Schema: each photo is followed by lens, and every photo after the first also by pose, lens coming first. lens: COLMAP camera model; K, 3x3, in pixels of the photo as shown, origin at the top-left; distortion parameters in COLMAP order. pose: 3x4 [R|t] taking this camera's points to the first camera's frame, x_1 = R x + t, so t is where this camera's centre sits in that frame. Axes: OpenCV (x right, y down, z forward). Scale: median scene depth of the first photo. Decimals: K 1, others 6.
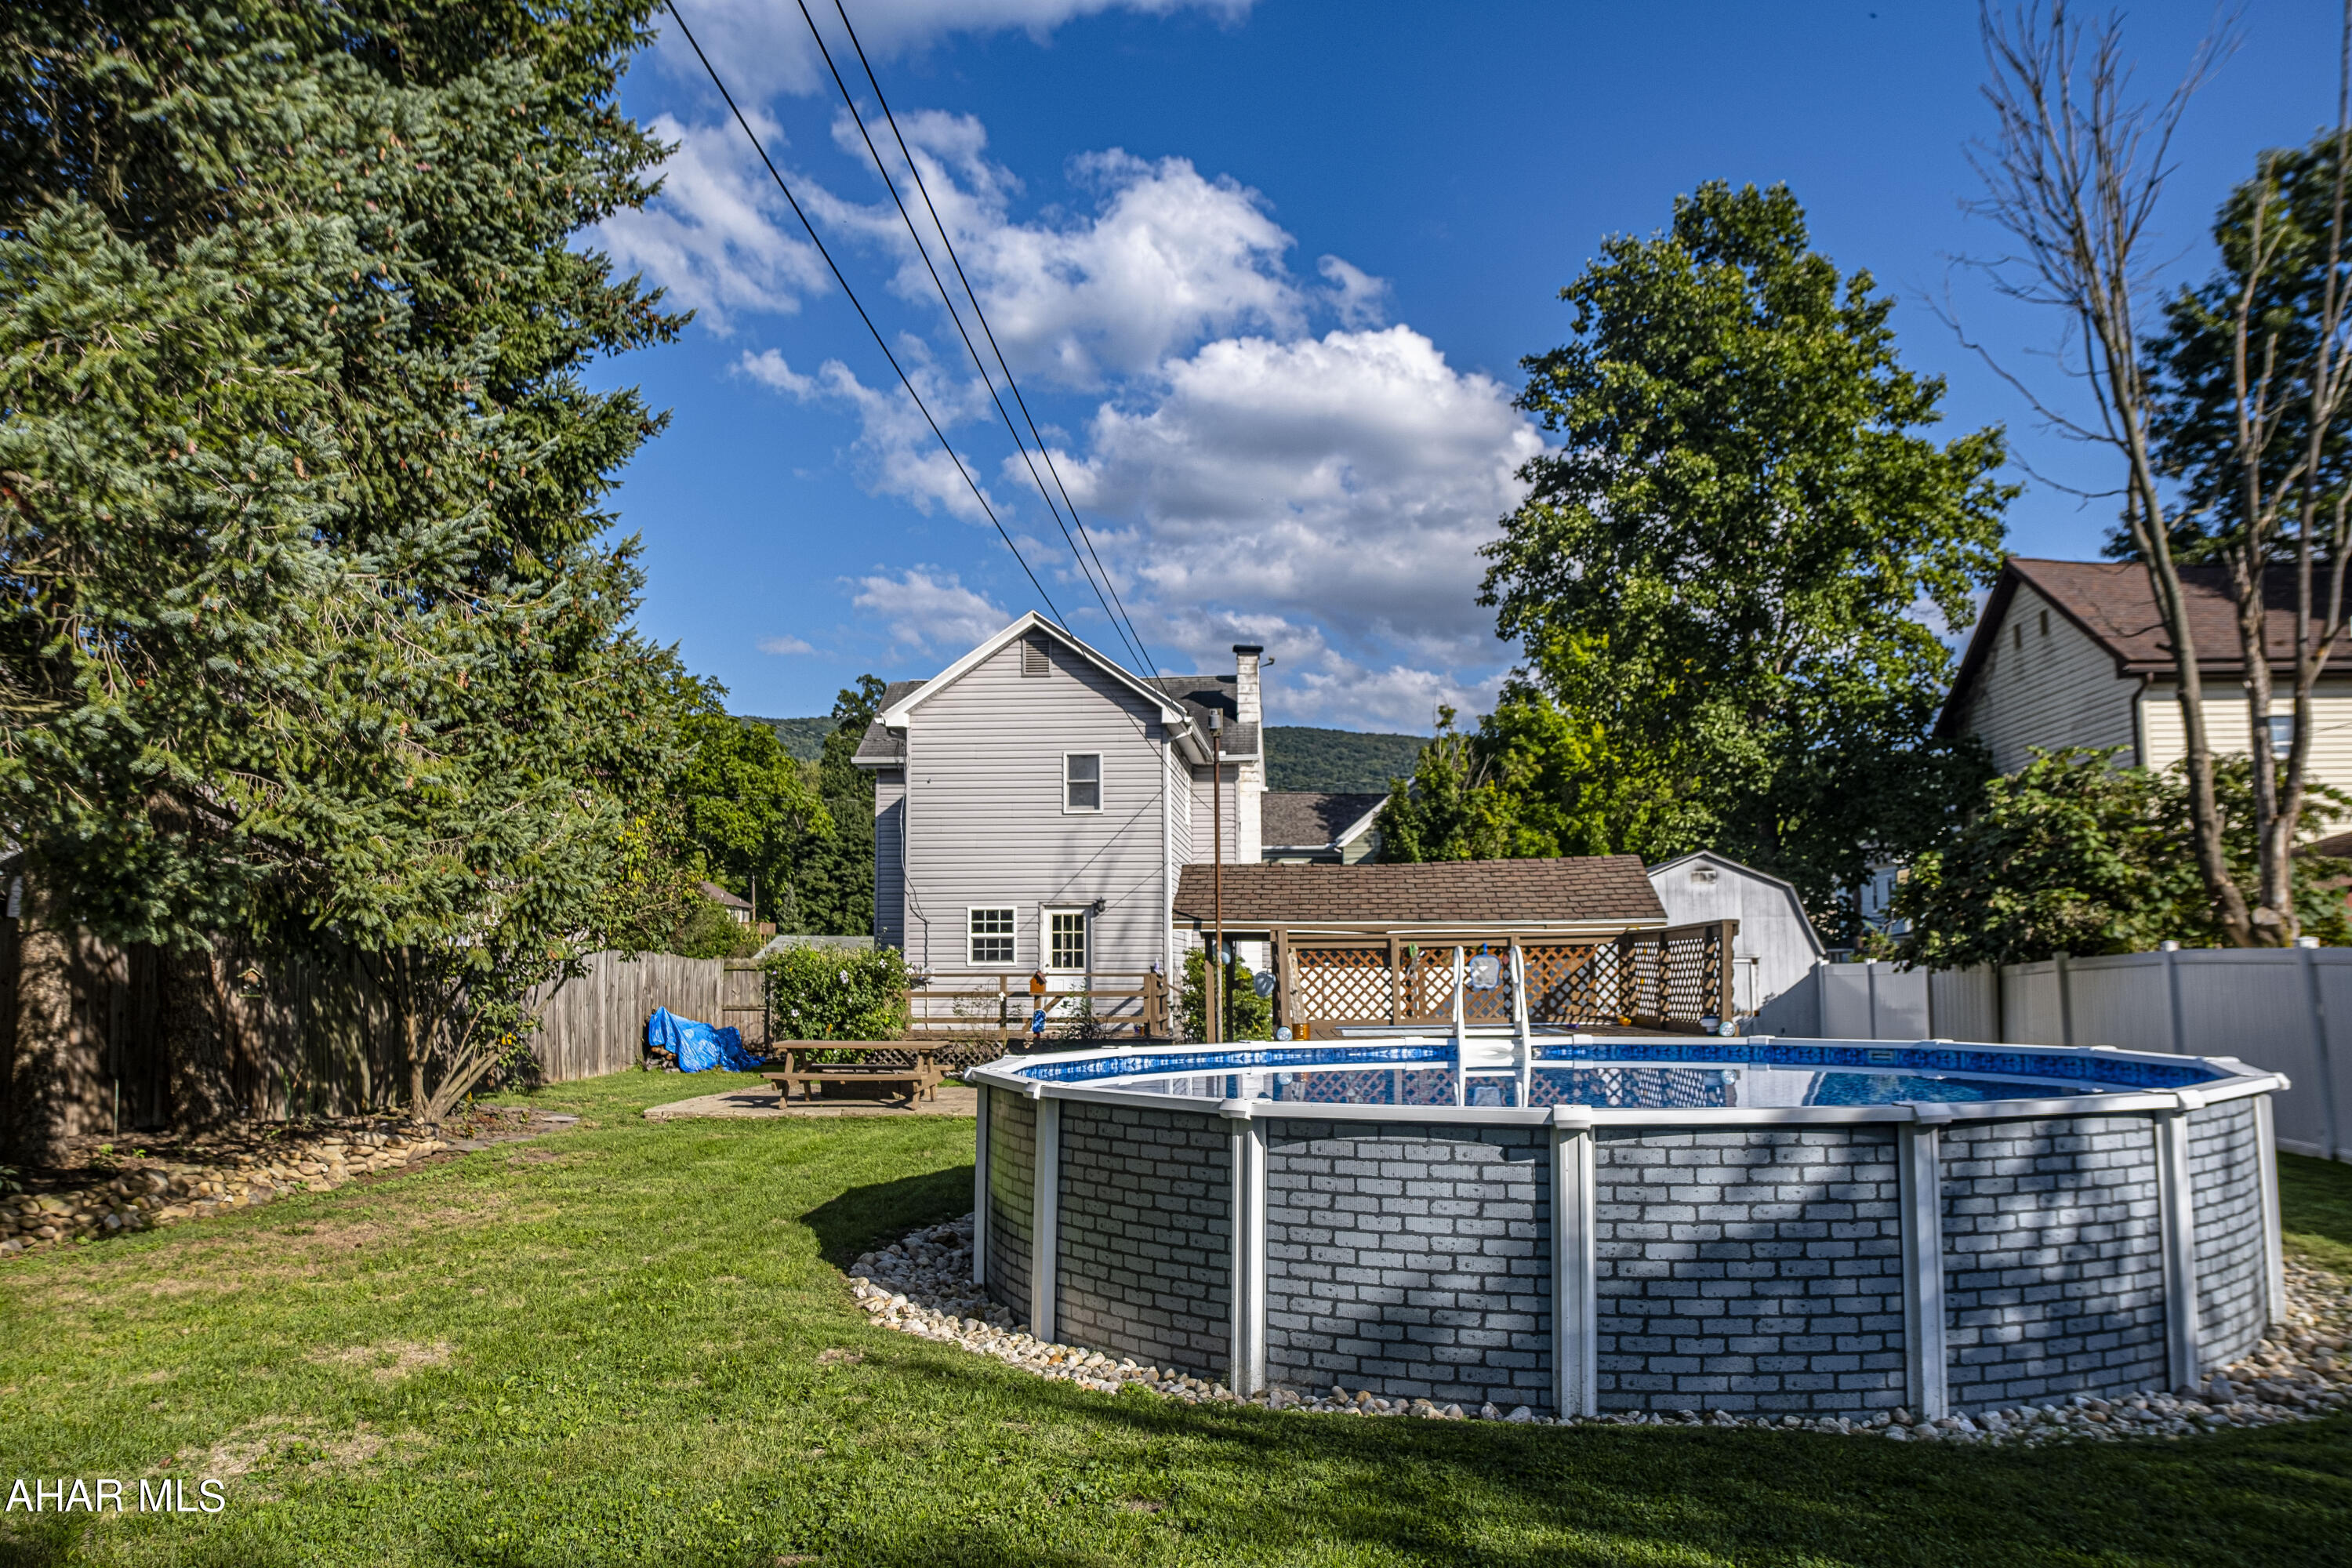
lens RADIAL K [[1675.6, 0, 1192.8], [0, 1675.6, 781.5], [0, 0, 1]] dist [-0.068376, 0.049514]
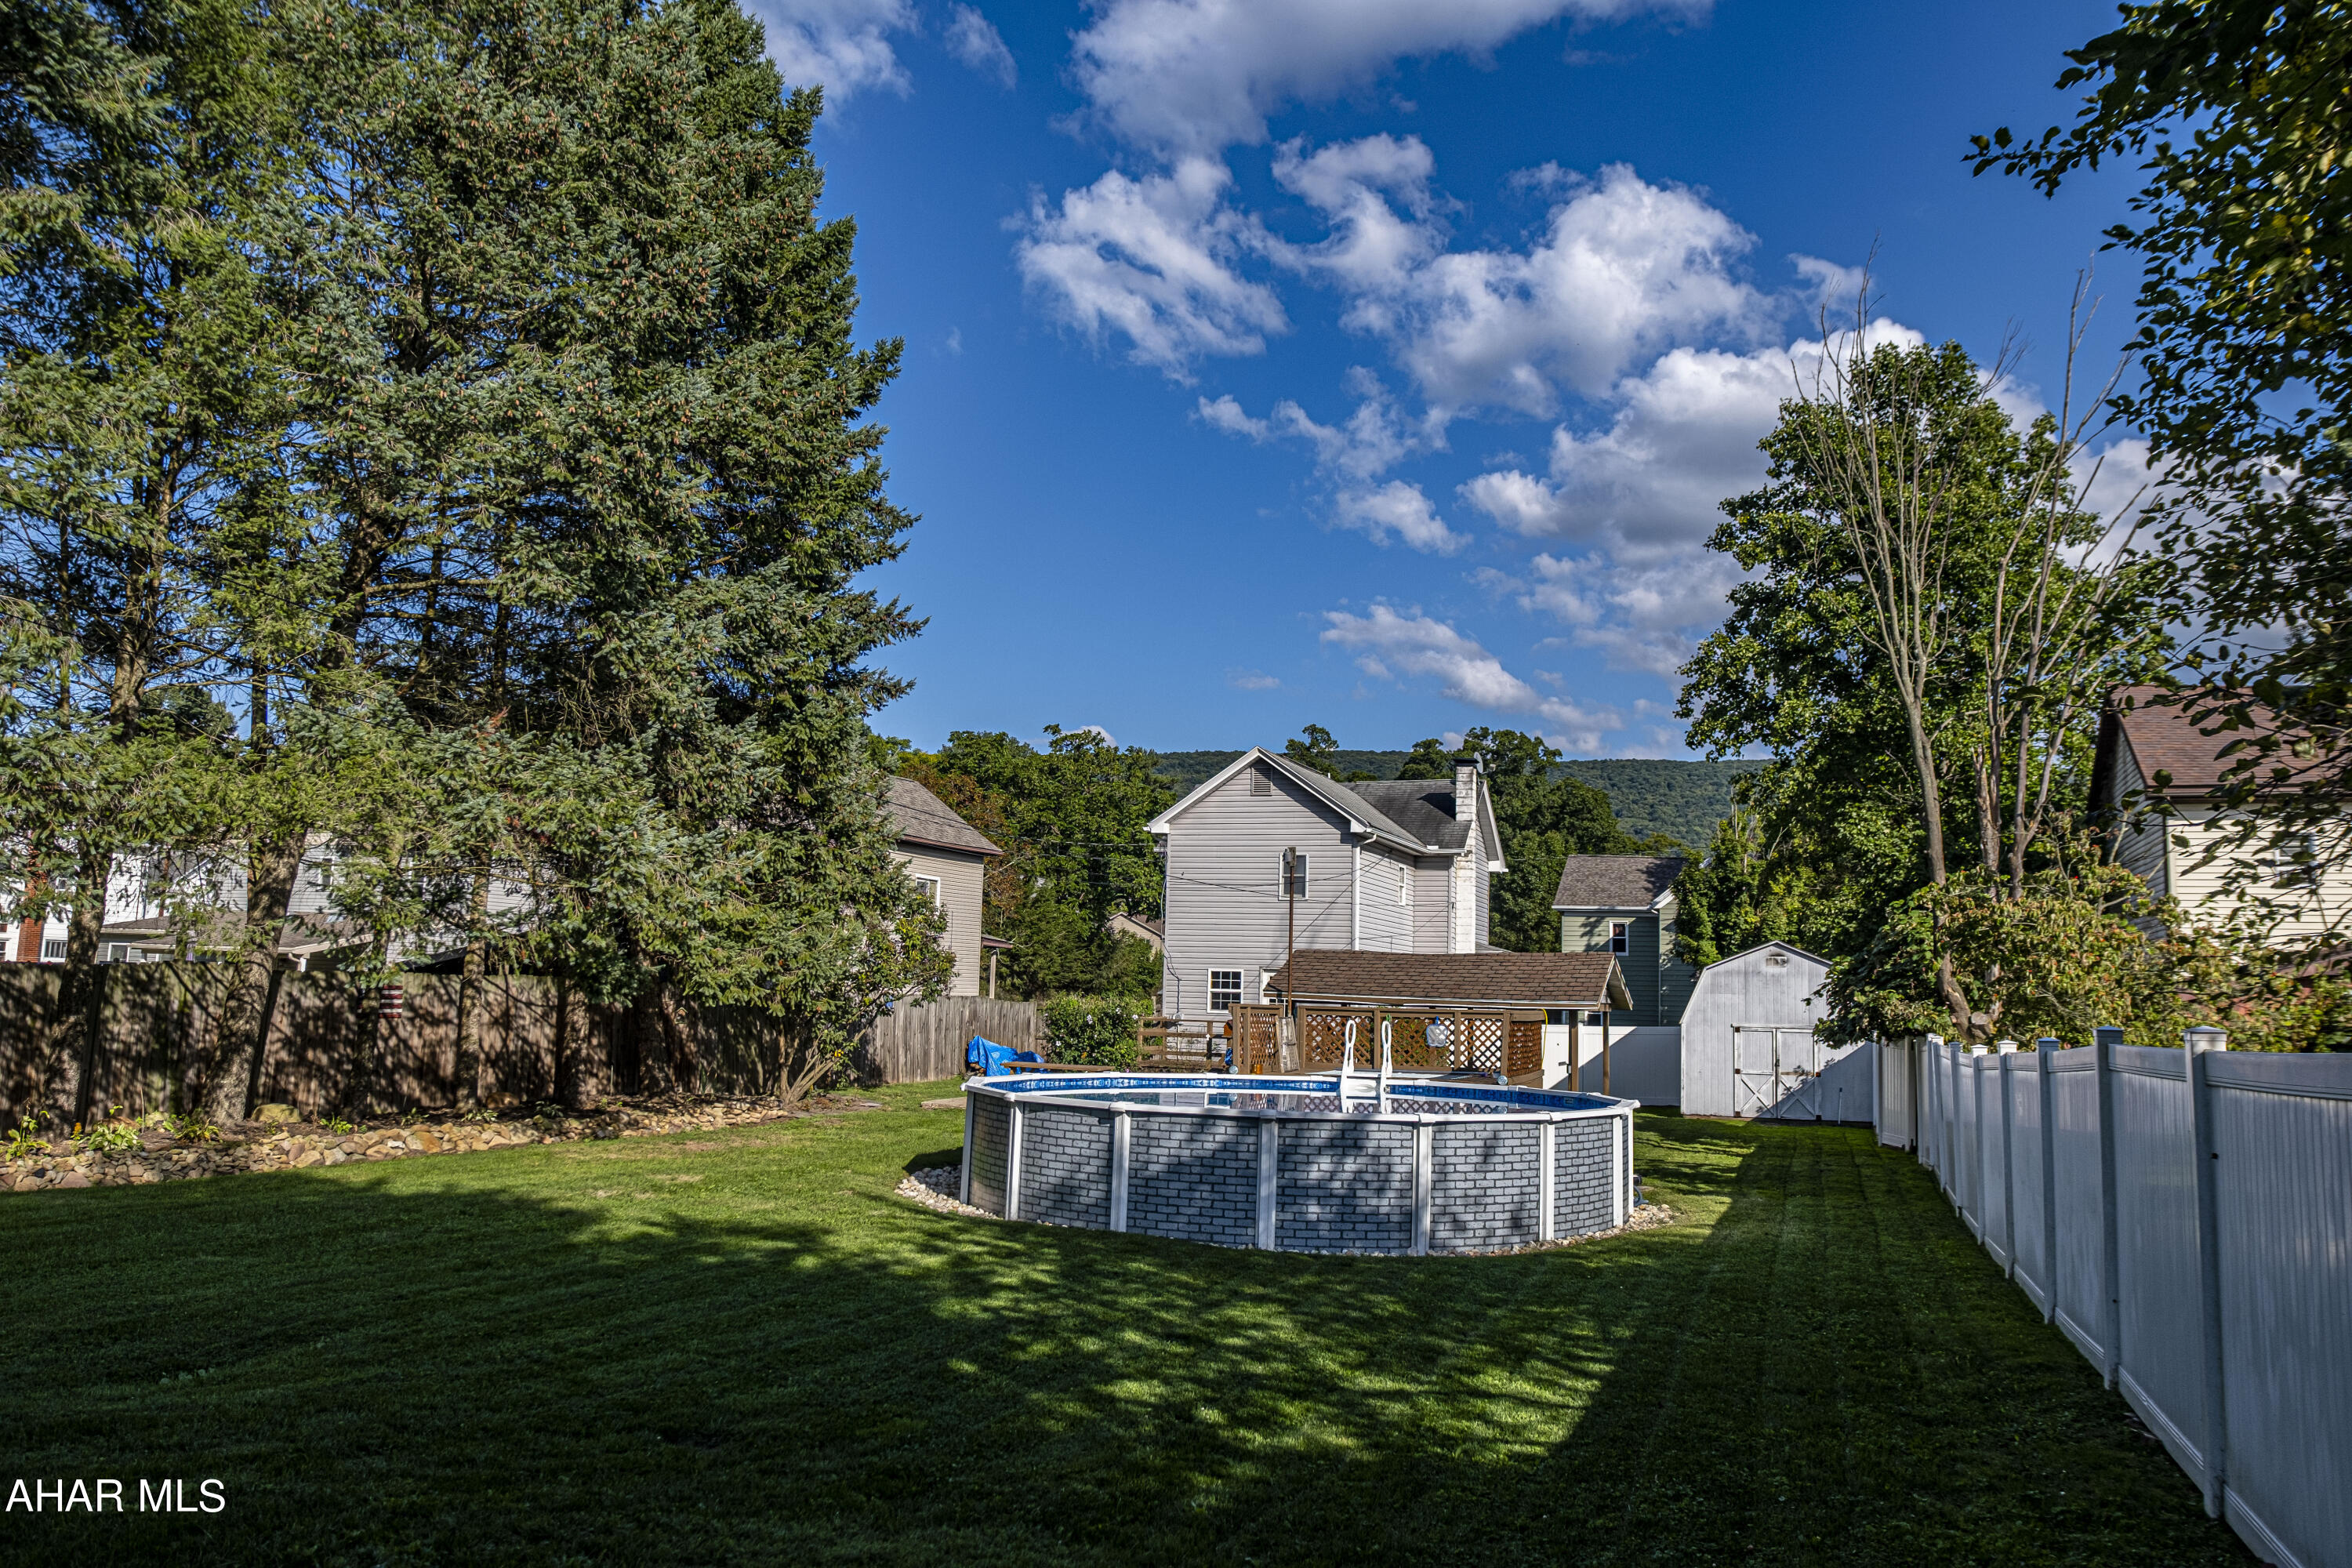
lens RADIAL K [[1675.6, 0, 1192.8], [0, 1675.6, 781.5], [0, 0, 1]] dist [-0.068376, 0.049514]
pose [[0.958641, -0.002199, -0.284609, 0.257543], [-0.003364, 0.999813, -0.019055, -0.053730], [0.284598, 0.019224, 0.958454, -0.314520]]
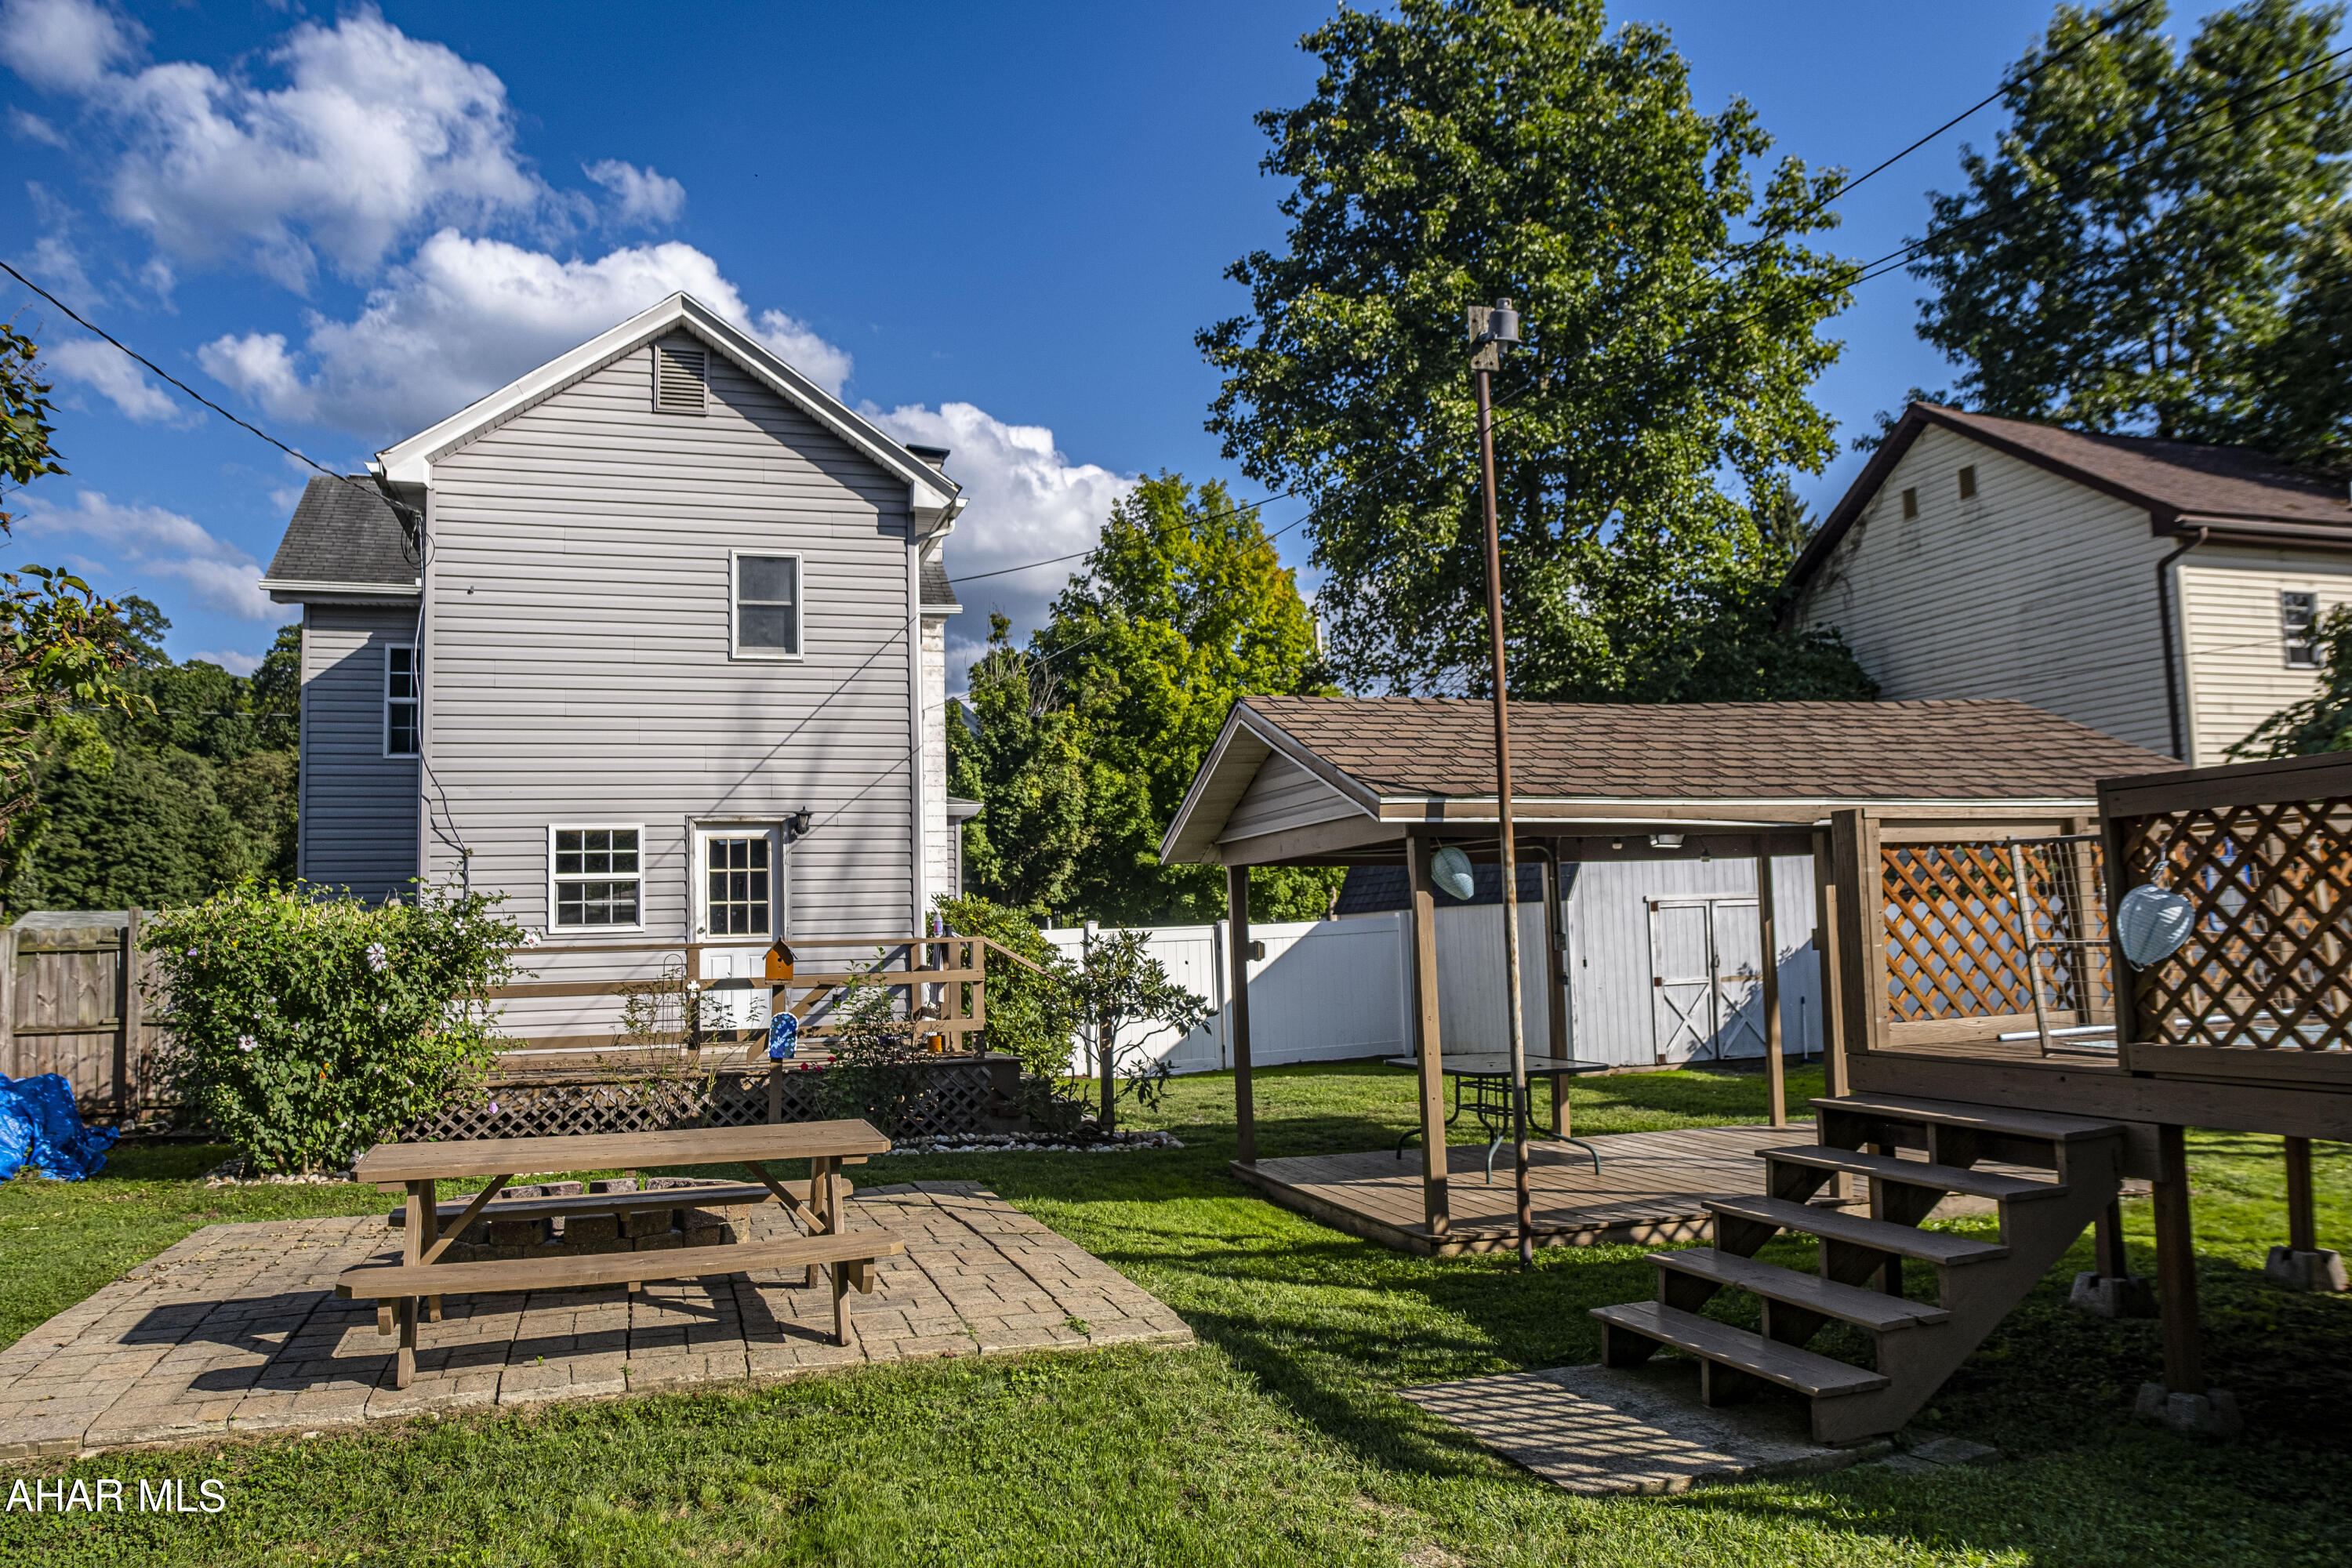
lens RADIAL K [[1675.6, 0, 1192.8], [0, 1675.6, 781.5], [0, 0, 1]] dist [-0.068376, 0.049514]
pose [[0.924517, 0.013080, 0.380917, -0.161583], [-0.018703, 0.999764, 0.011066, 0.056415], [-0.380682, -0.017355, 0.924543, 0.470233]]
